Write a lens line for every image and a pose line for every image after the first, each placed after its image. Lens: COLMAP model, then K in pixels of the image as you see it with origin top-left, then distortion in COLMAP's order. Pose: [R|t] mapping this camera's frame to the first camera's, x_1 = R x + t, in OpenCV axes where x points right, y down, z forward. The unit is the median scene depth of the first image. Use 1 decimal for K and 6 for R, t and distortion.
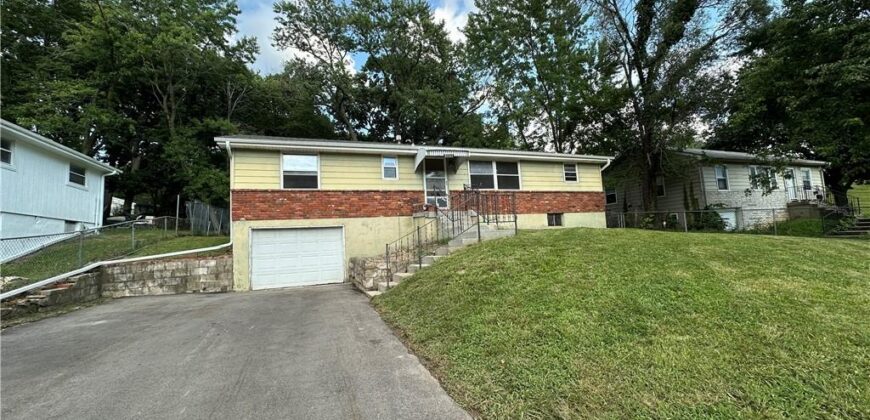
lens RADIAL K [[346.5, 0, 434.2], [0, 346.5, 212.9], [0, 0, 1]] dist [-0.000388, 0.000141]
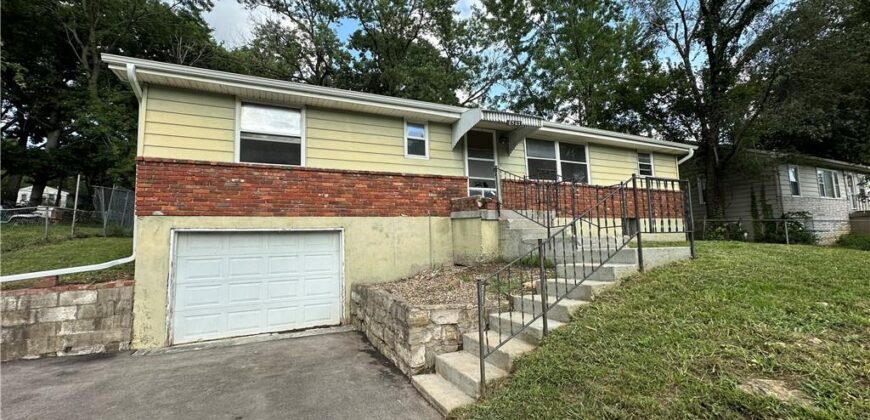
lens RADIAL K [[346.5, 0, 433.8], [0, 346.5, 211.3], [0, 0, 1]] dist [-0.000388, 0.000141]
pose [[0.996345, 0.028845, 0.080409, -0.116302], [-0.028072, 0.999548, -0.010721, 0.005963], [-0.080682, 0.008424, 0.996704, 0.294929]]
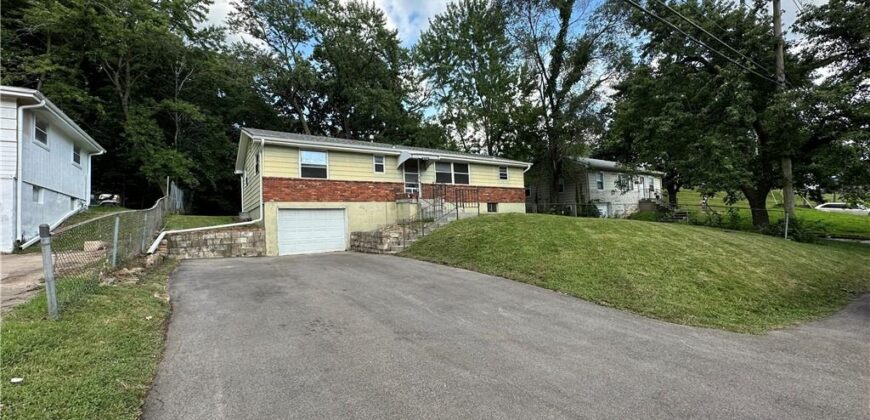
lens RADIAL K [[346.5, 0, 434.3], [0, 346.5, 214.1], [0, 0, 1]] dist [-0.000388, 0.000141]
pose [[0.971975, 0.019664, 0.234261, -0.185166], [-0.028653, 0.998975, 0.035030, 0.004461], [-0.233332, -0.040760, 0.971542, -0.264879]]
